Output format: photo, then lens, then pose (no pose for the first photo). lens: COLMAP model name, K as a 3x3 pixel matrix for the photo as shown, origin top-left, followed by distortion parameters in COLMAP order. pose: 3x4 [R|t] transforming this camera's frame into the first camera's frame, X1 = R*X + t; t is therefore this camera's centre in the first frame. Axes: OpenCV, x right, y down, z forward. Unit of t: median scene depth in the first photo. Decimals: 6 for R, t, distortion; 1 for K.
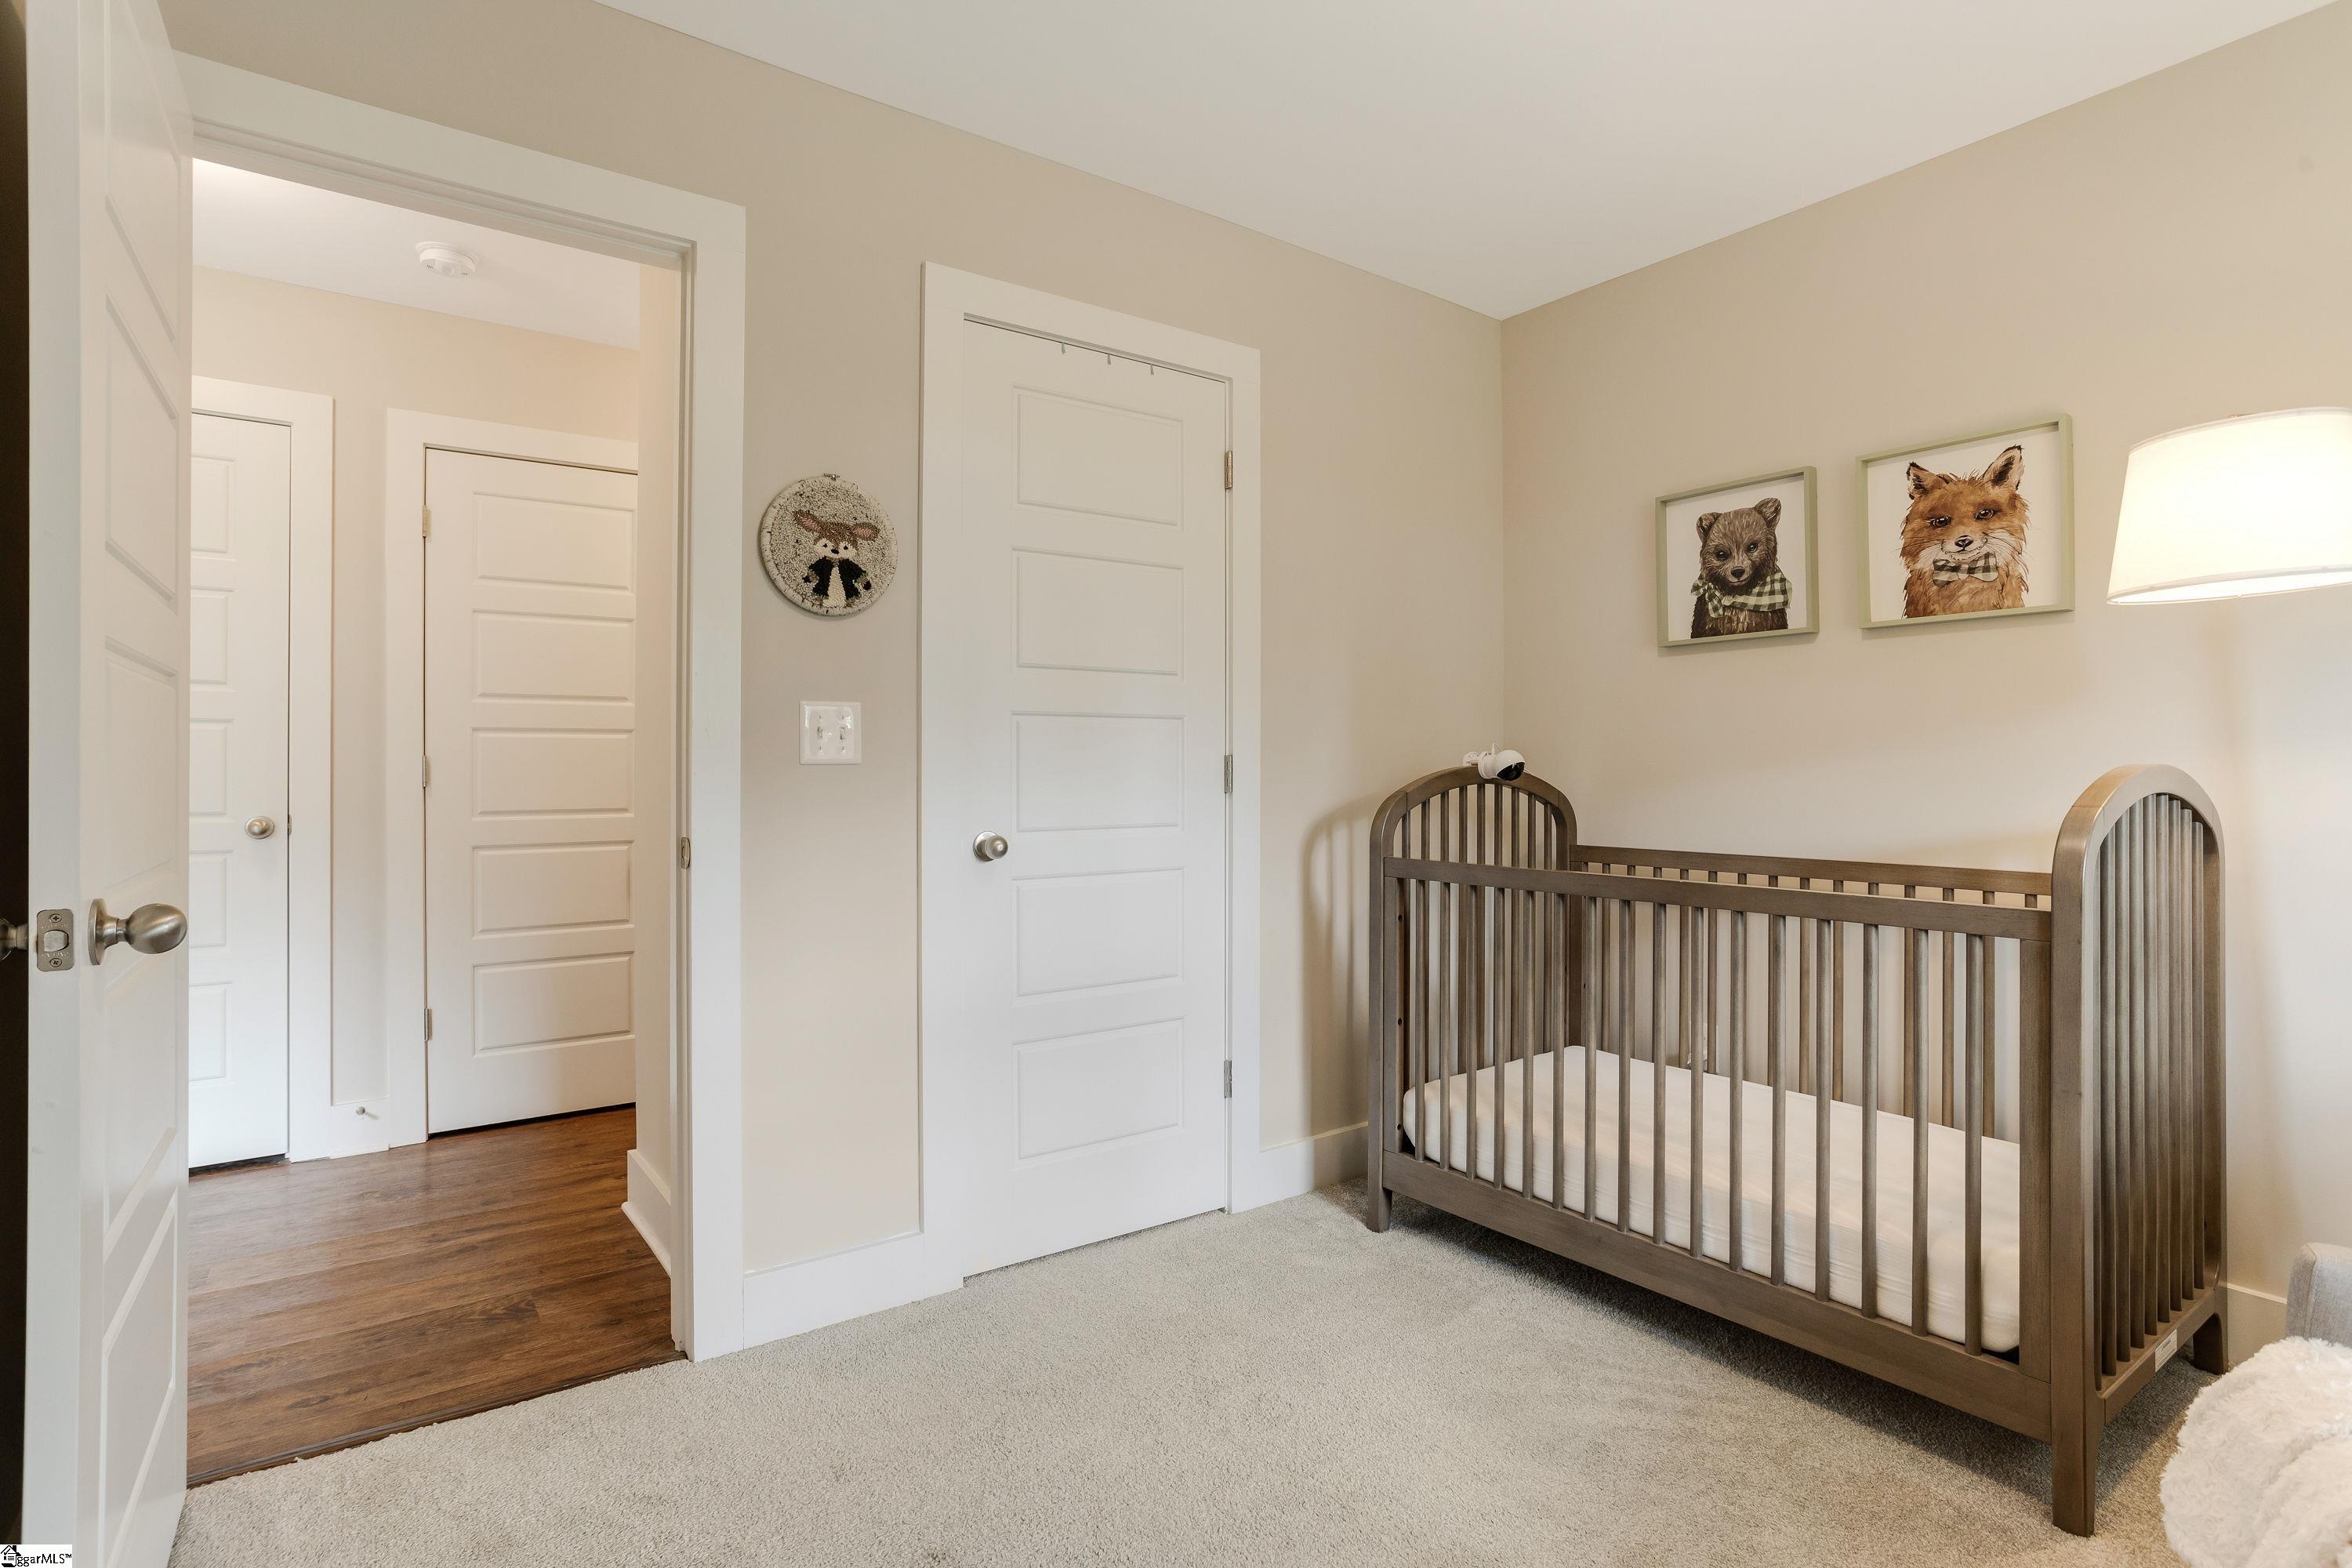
lens RADIAL K [[1146.9, 0, 1186.0], [0, 1146.9, 793.3], [0, 0, 1]] dist [-0.070204, 0.042073]
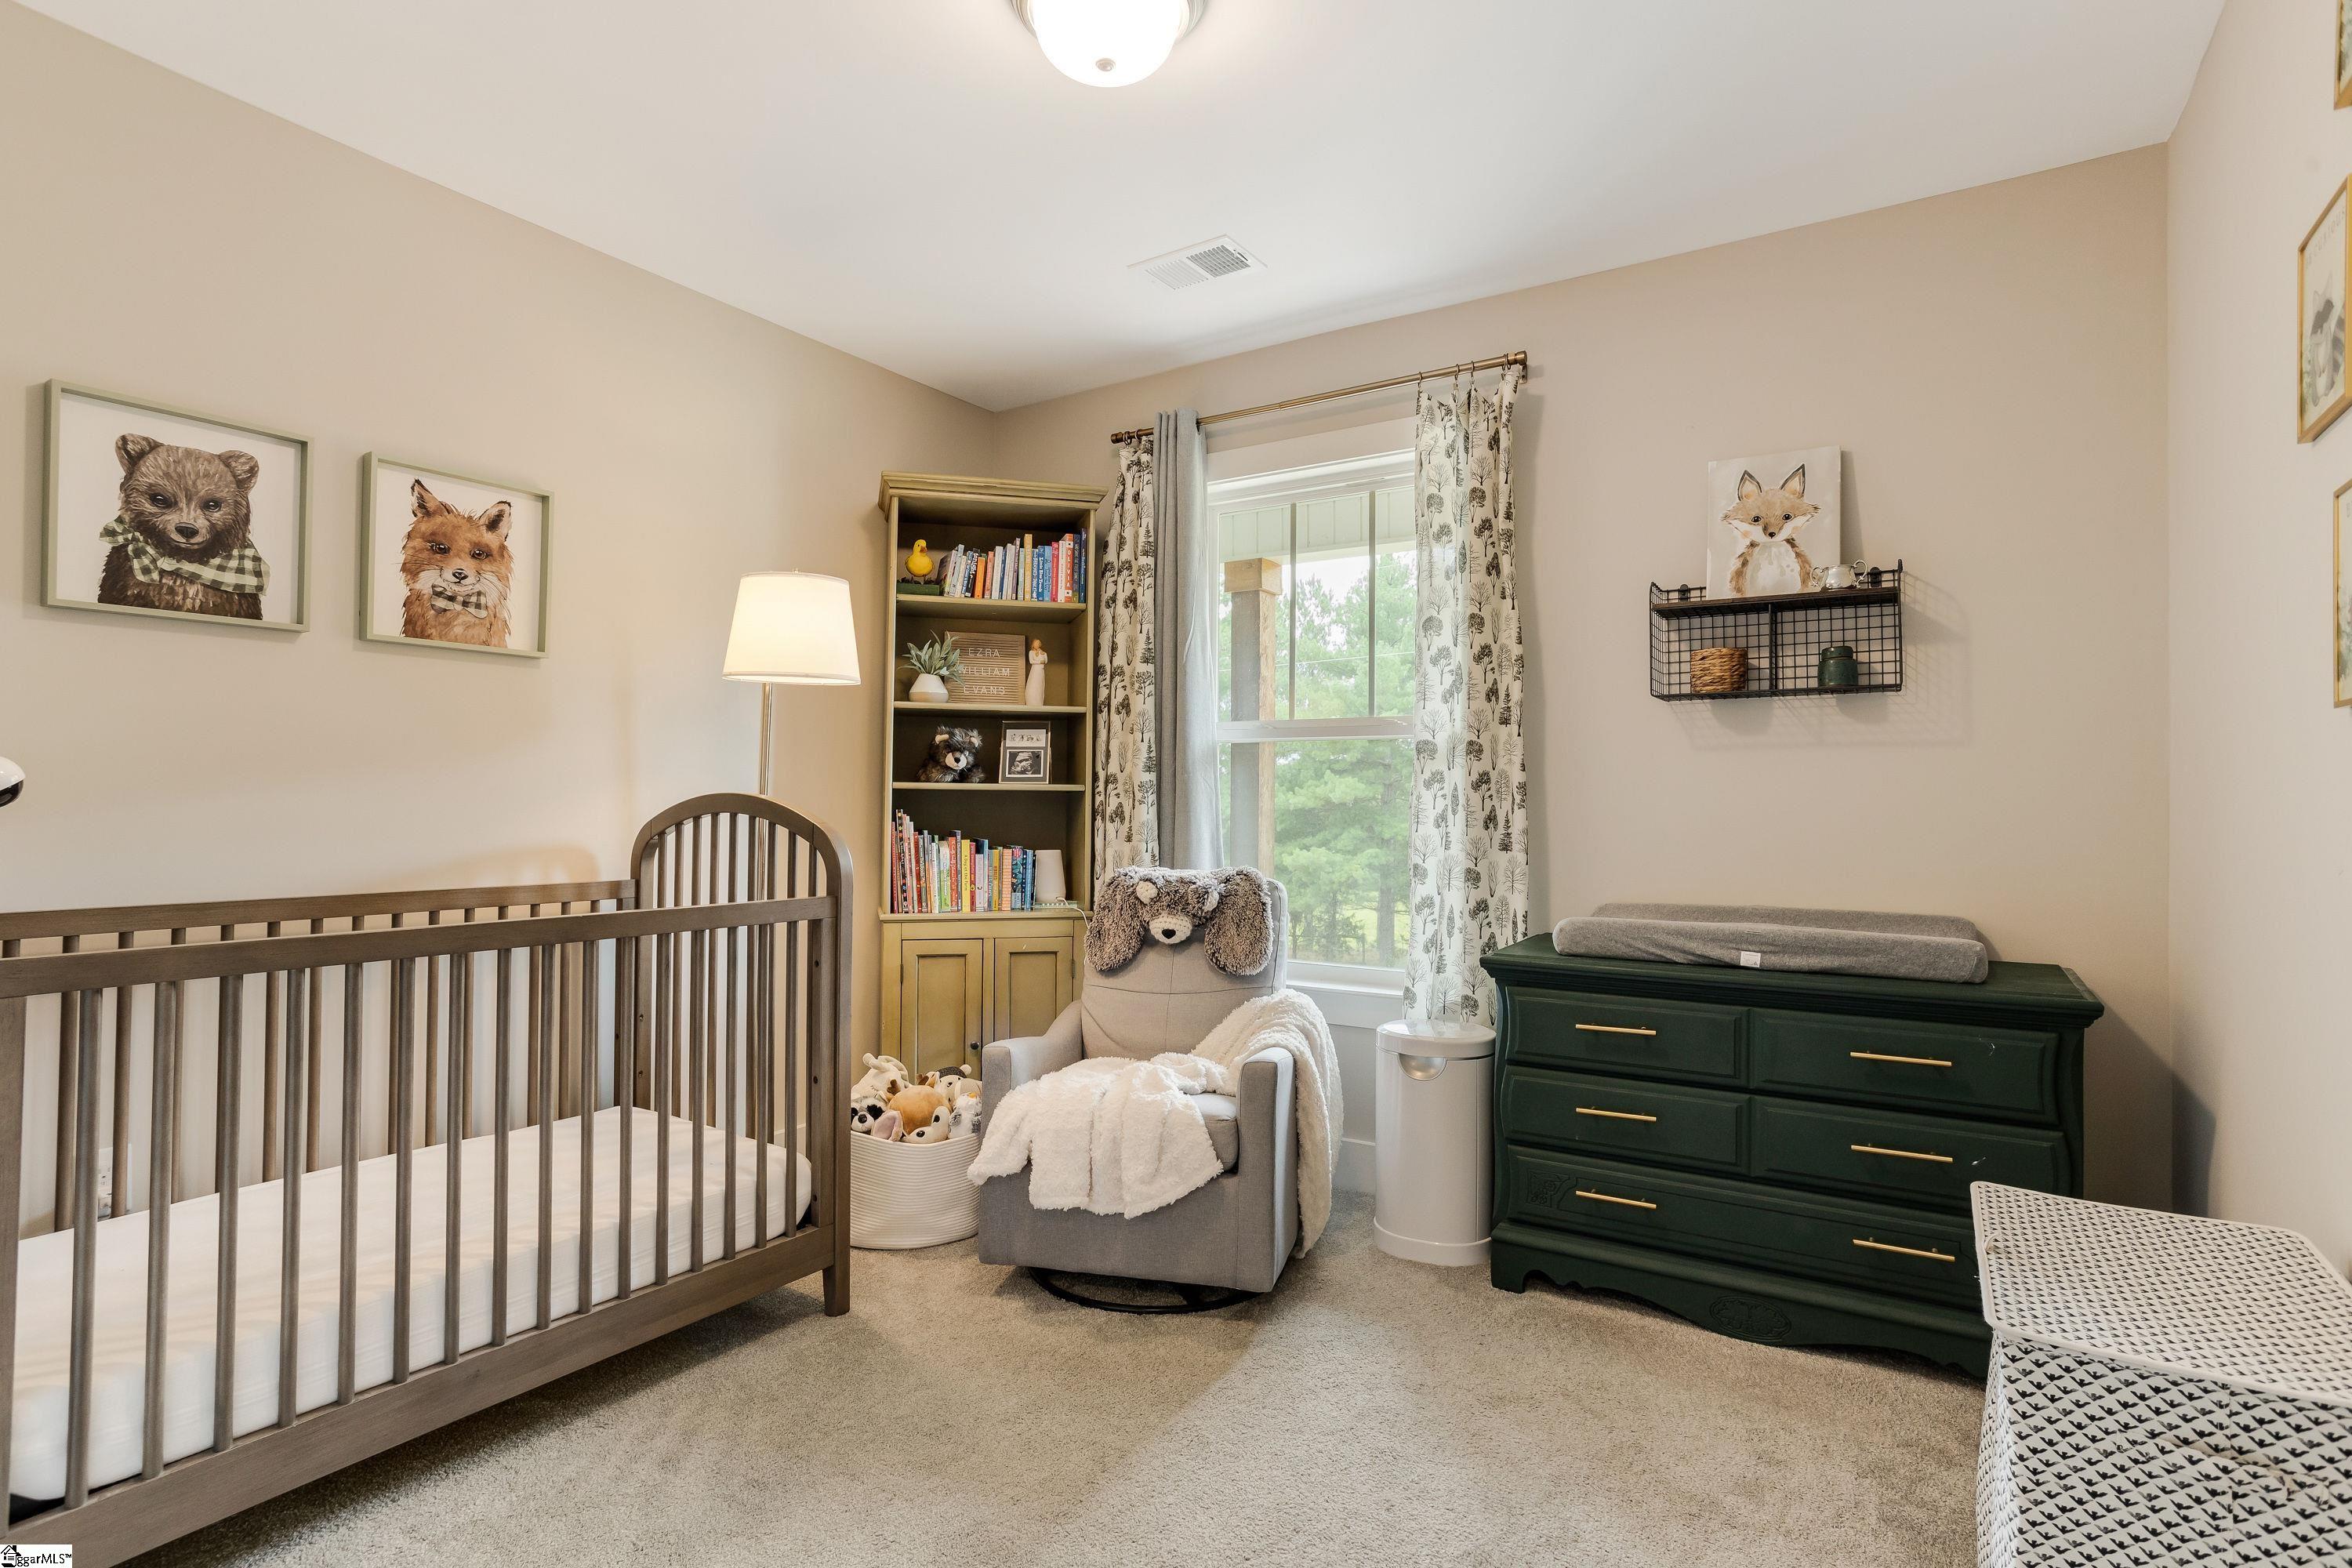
lens RADIAL K [[1146.9, 0, 1186.0], [0, 1146.9, 793.3], [0, 0, 1]] dist [-0.070204, 0.042073]
pose [[-0.358920, 0.002732, 0.933364, -0.465599], [0.011287, 0.999935, 0.001414, -0.013828], [-0.933300, 0.011042, -0.358927, 0.670096]]
